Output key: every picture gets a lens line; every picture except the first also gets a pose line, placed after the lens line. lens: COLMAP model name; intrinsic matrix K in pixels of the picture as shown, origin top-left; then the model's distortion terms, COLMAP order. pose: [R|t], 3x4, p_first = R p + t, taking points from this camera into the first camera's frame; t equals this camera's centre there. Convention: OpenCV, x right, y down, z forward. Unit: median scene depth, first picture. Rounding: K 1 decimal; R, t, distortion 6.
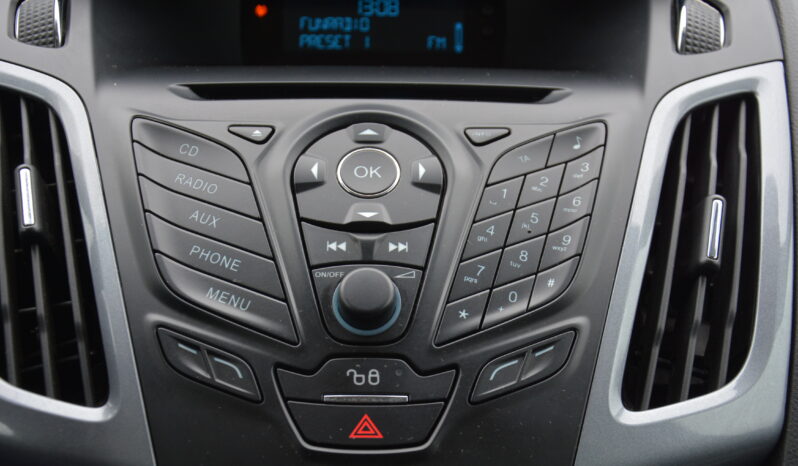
lens RADIAL K [[1231.5, 0, 414.2], [0, 1231.5, 252.4], [0, 0, 1]] dist [-0.015739, 0.000000]
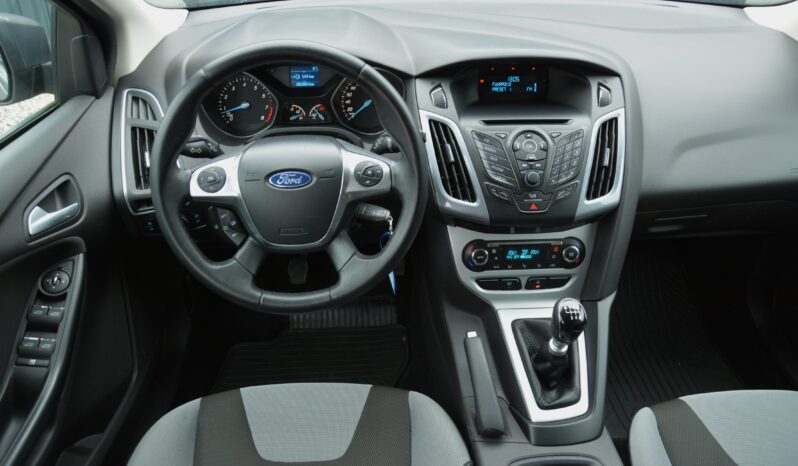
lens RADIAL K [[678.4, 0, 401.5], [0, 678.4, 233.3], [0, 0, 1]] dist [-0.045785, 0.018051]
pose [[0.999137, -0.024523, 0.033520, -0.581120], [0.012265, 0.945295, 0.325987, -0.561978], [-0.039680, -0.325295, 0.944780, -1.344976]]
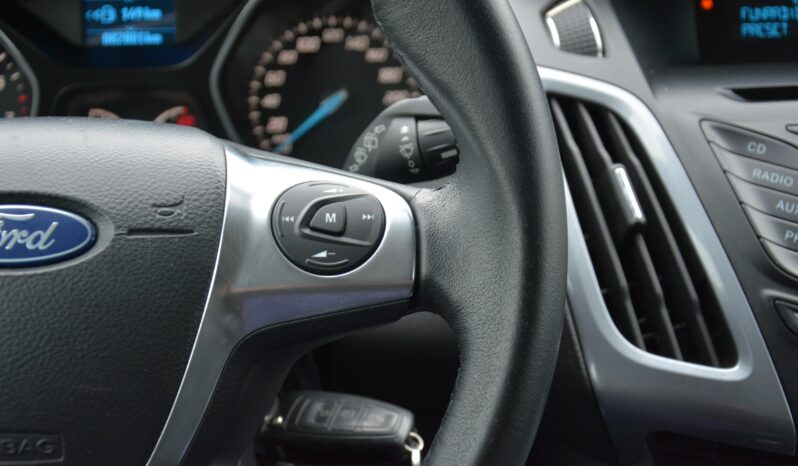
lens RADIAL K [[1434.2, 0, 396.2], [0, 1434.2, 235.7], [0, 0, 1]] dist [0.032963, 0.000000]
pose [[0.999212, -0.034791, 0.019101, -0.575027], [0.033841, 0.998276, 0.047961, -0.079382], [-0.020737, -0.047277, 0.998667, -0.384169]]
